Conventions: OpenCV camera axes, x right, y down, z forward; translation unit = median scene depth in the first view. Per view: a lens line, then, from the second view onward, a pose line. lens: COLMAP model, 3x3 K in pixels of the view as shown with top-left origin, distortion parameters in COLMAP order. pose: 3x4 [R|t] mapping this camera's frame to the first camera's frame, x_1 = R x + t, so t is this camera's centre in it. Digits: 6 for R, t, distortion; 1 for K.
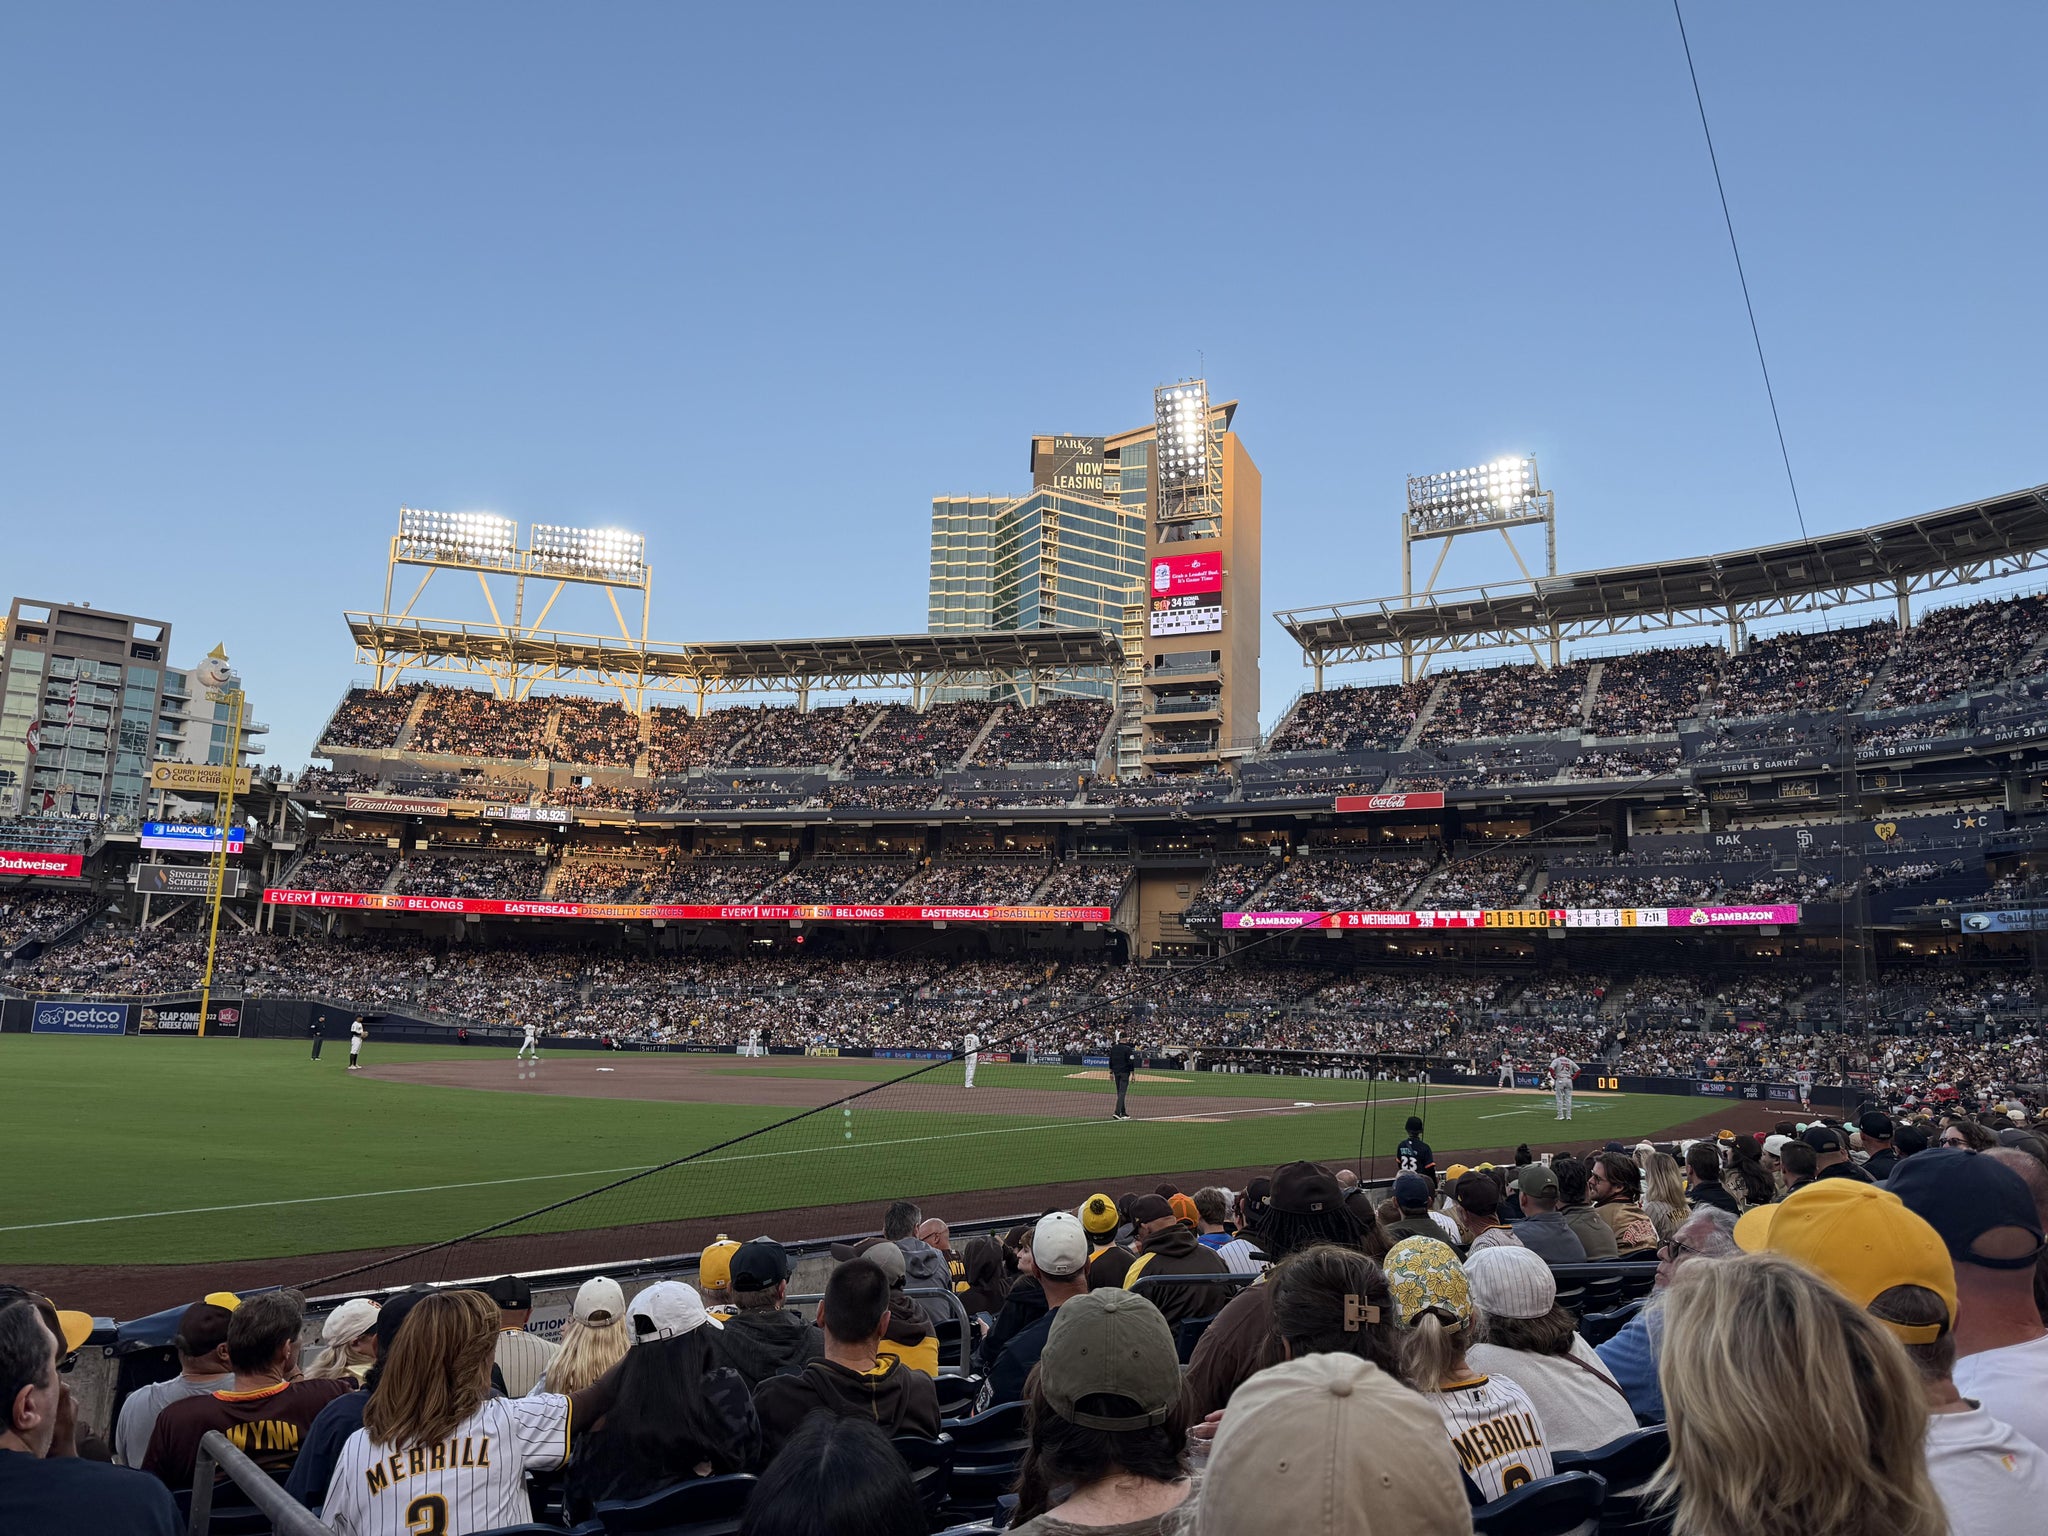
lens RADIAL K [[1446.6, 0, 1025.3], [0, 1446.6, 787.3], [0, 0, 1]] dist [0.112578, -0.165900]
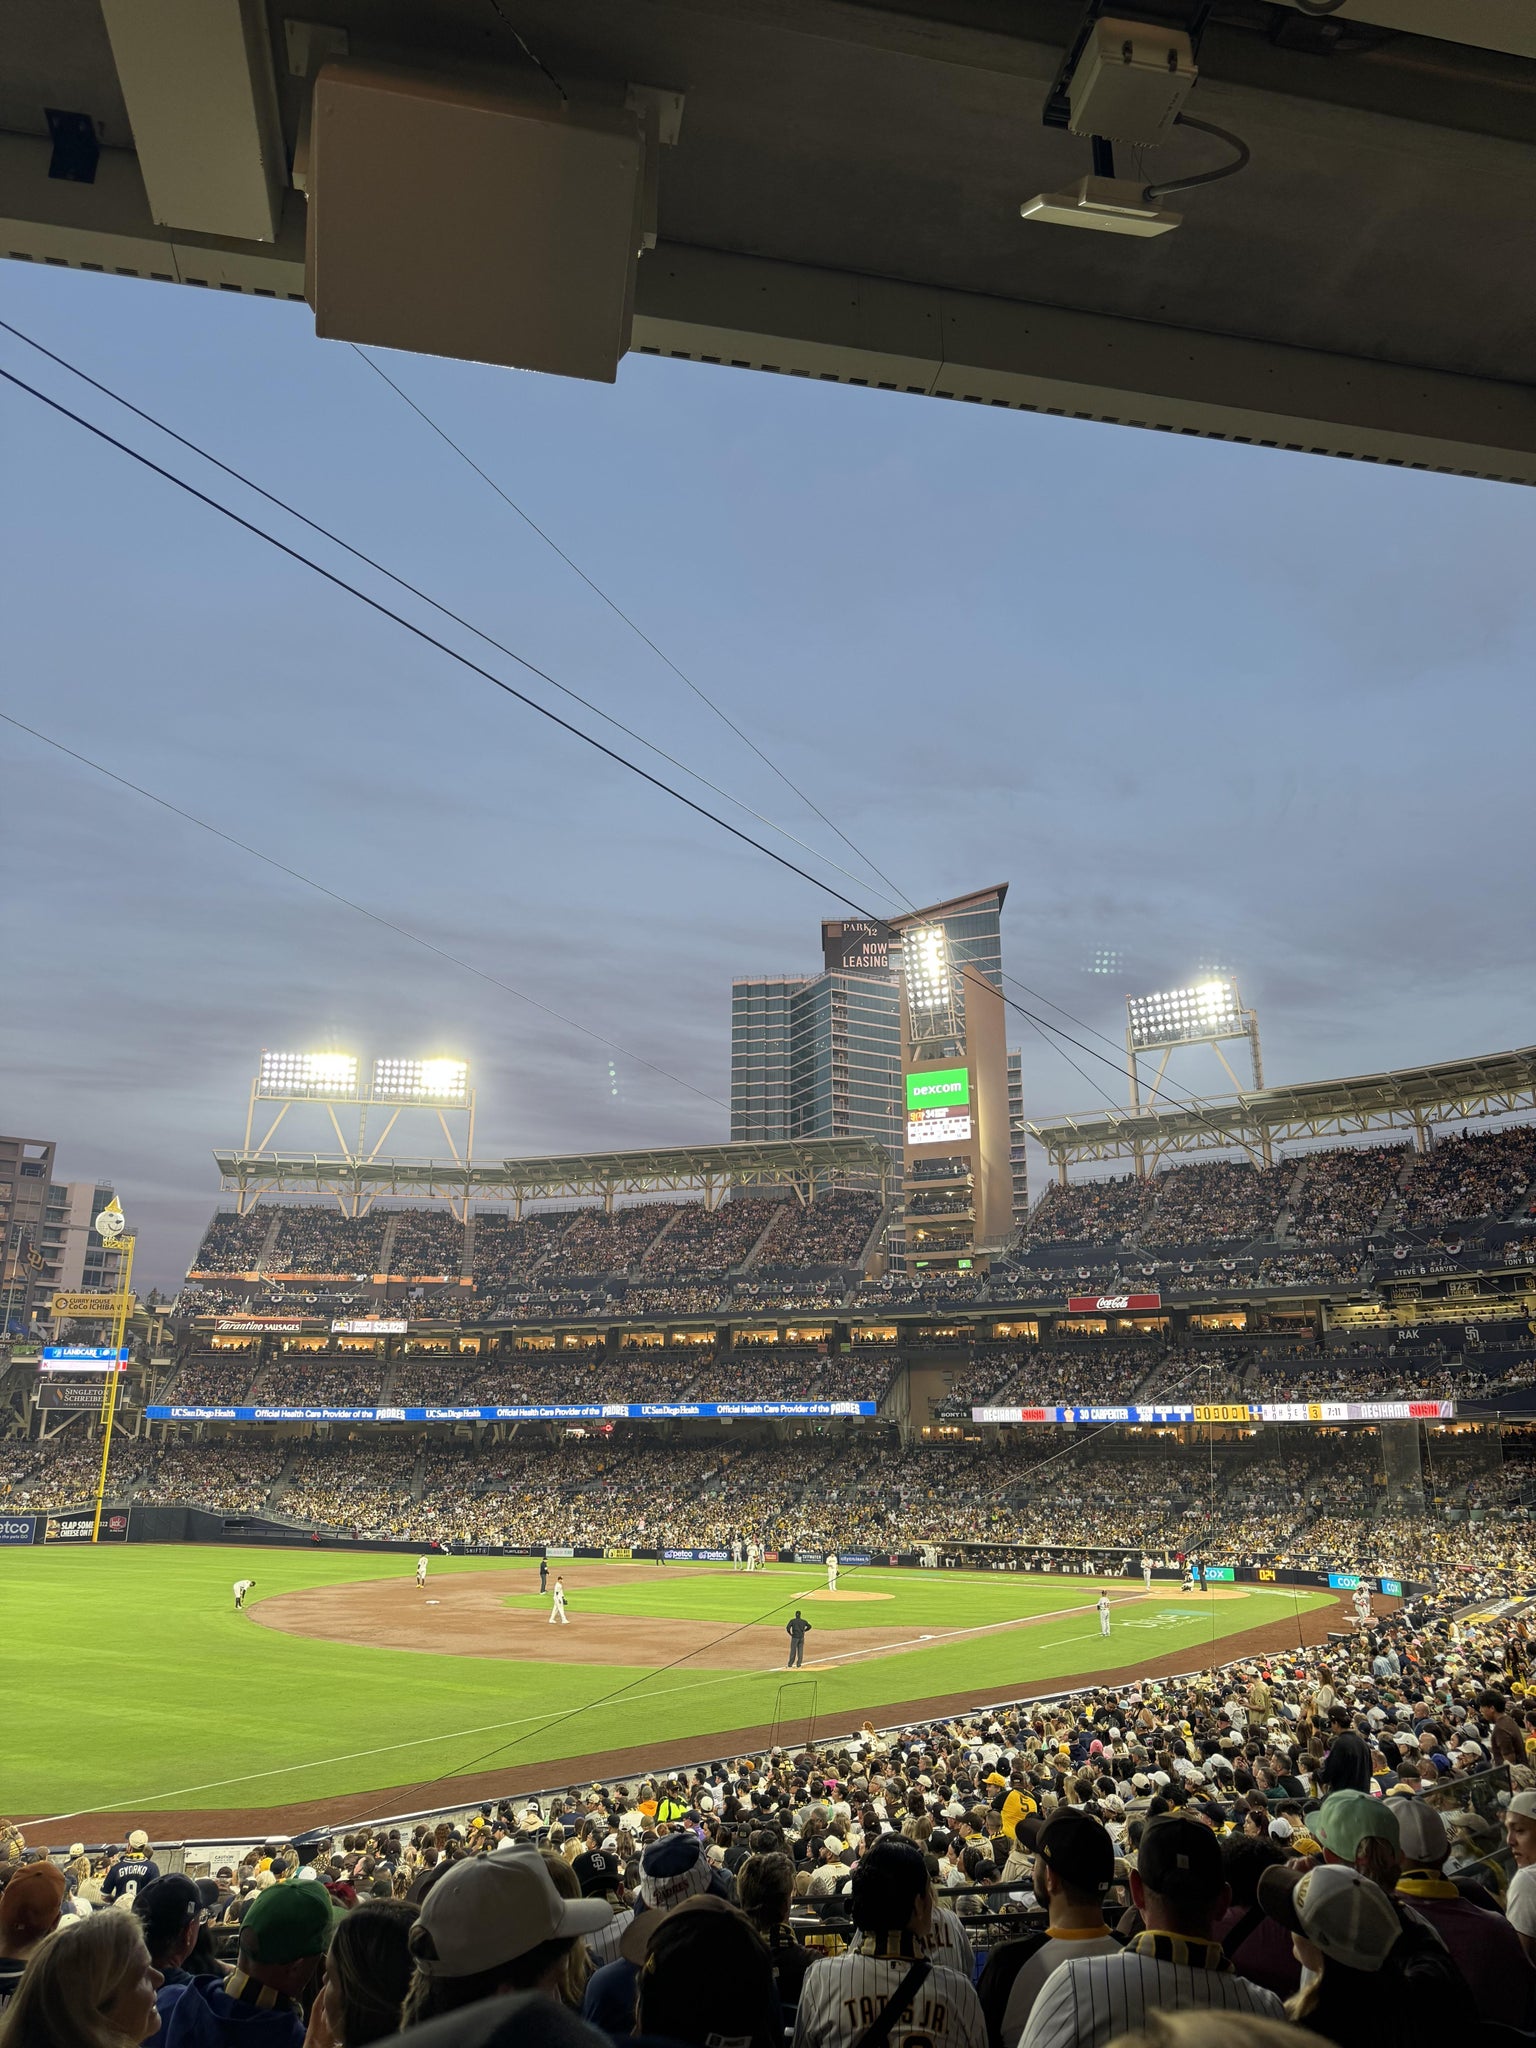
lens RADIAL K [[1452.2, 0, 768.0], [0, 1452.2, 1024.0], [0, 0, 1]] dist [0.138645, -0.243312]
pose [[0.997488, -0.043884, -0.055608, 0.044004], [0.036532, 0.991238, -0.126938, -0.056897], [0.060691, 0.124588, 0.990351, -0.144929]]
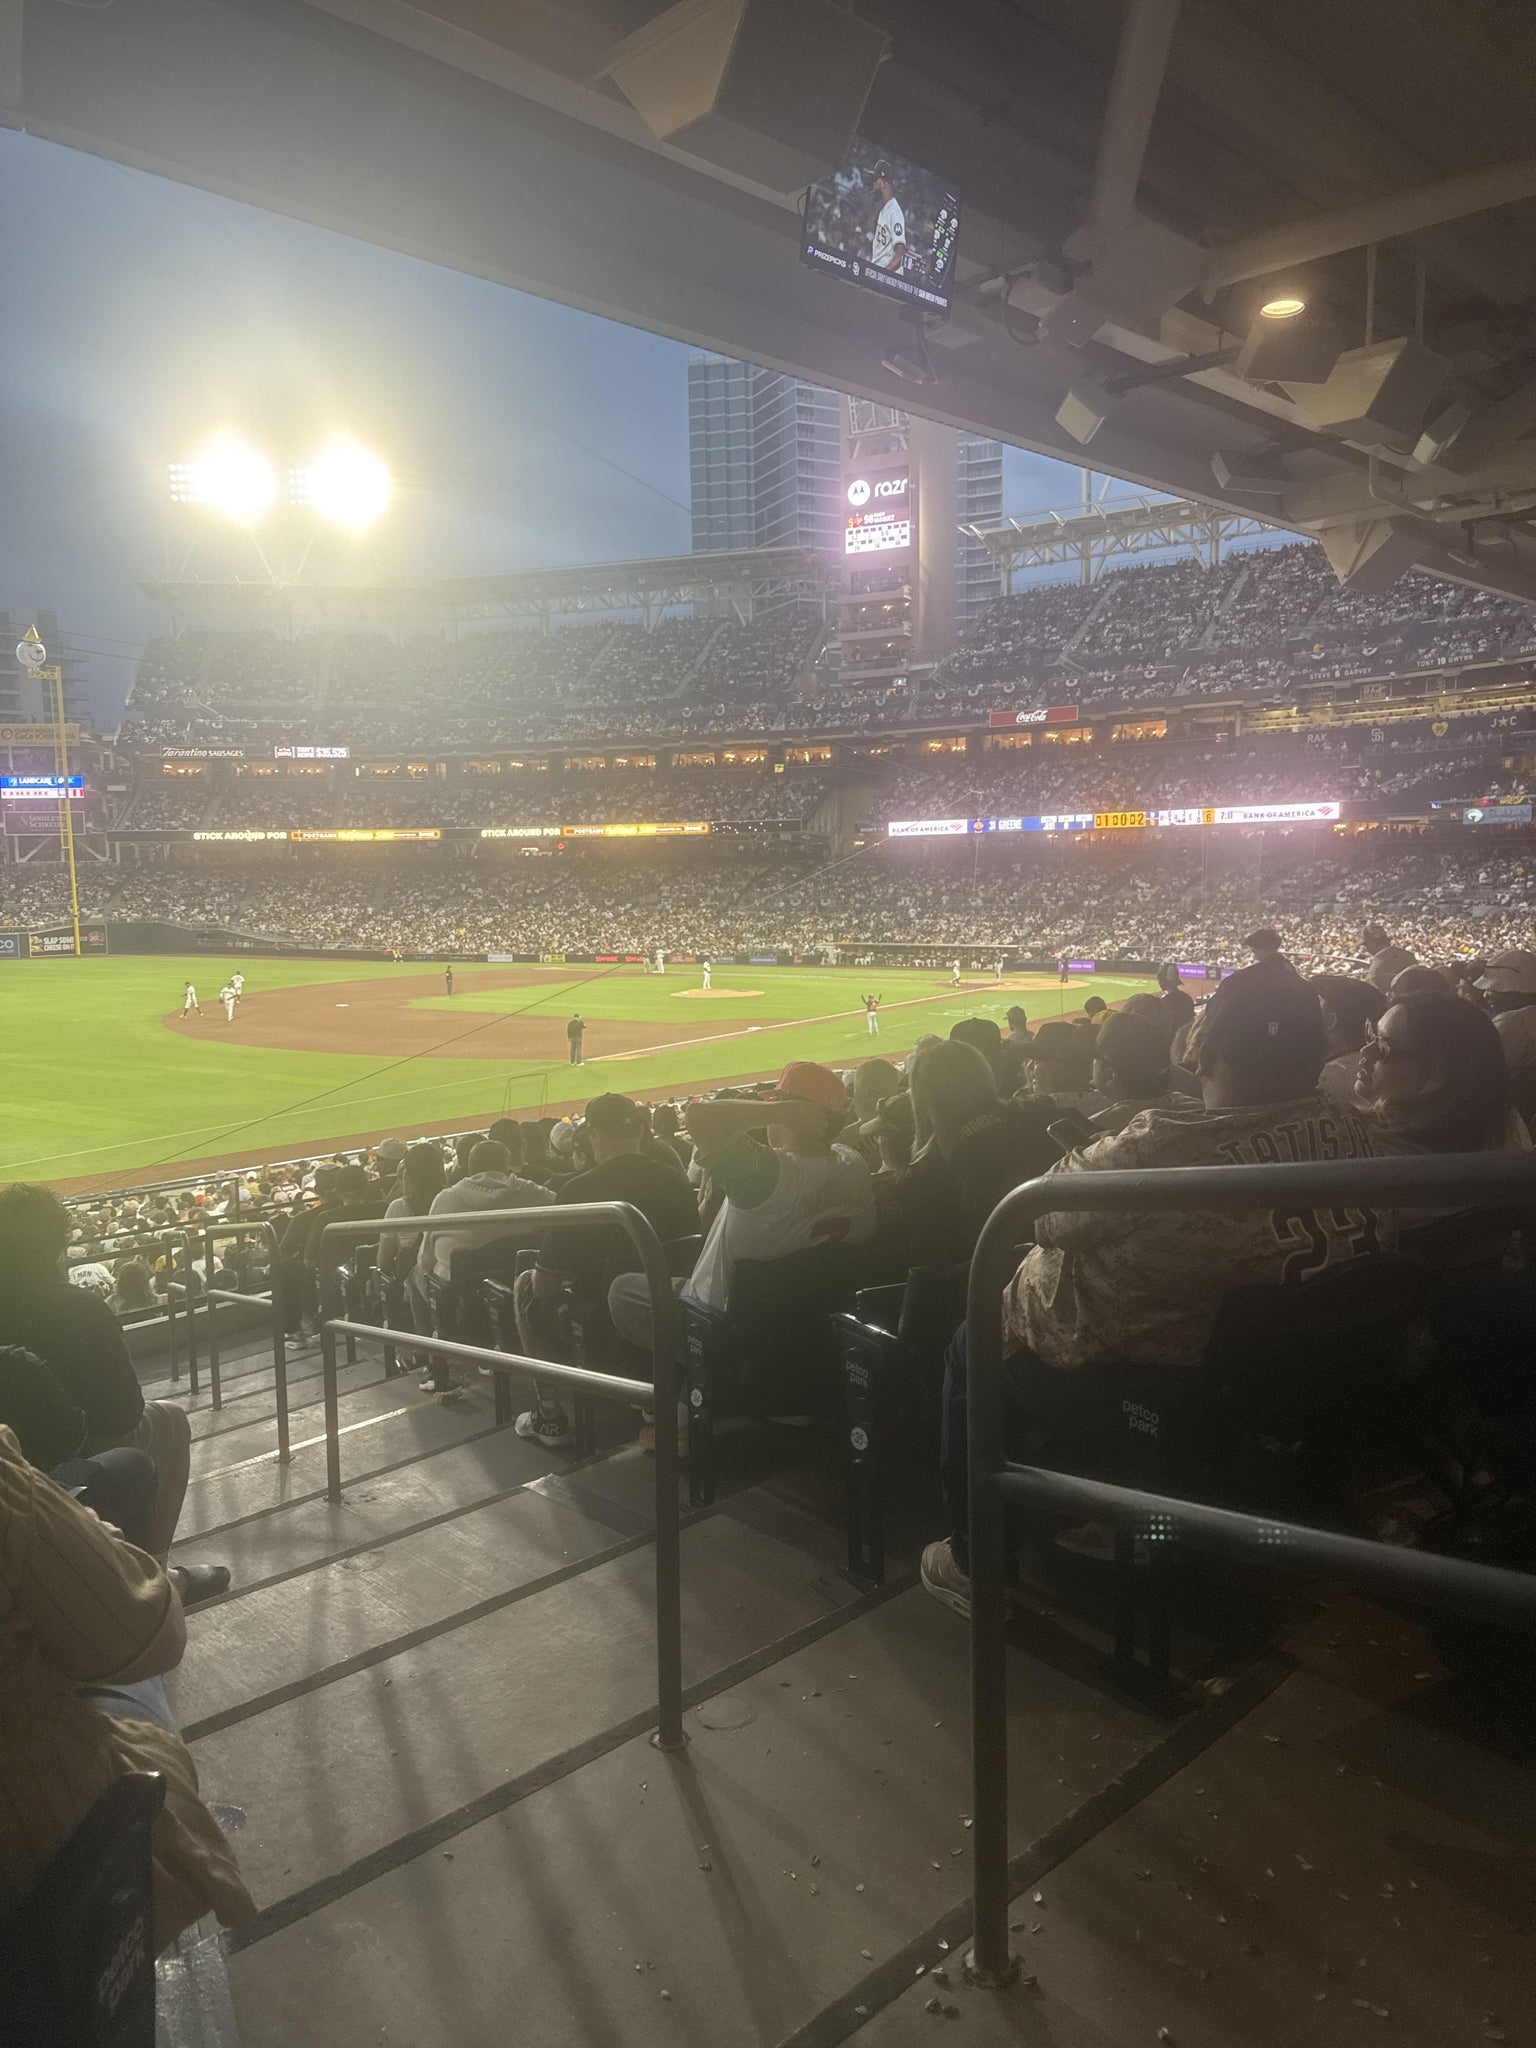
lens RADIAL K [[1461.6, 0, 752.9], [0, 1461.6, 1038.5], [0, 0, 1]] dist [0.118968, -0.196324]
pose [[0.995616, -0.036281, -0.086211, 0.099021], [0.058558, 0.960502, 0.272042, -0.060902], [0.072936, -0.275897, 0.958416, -0.158760]]
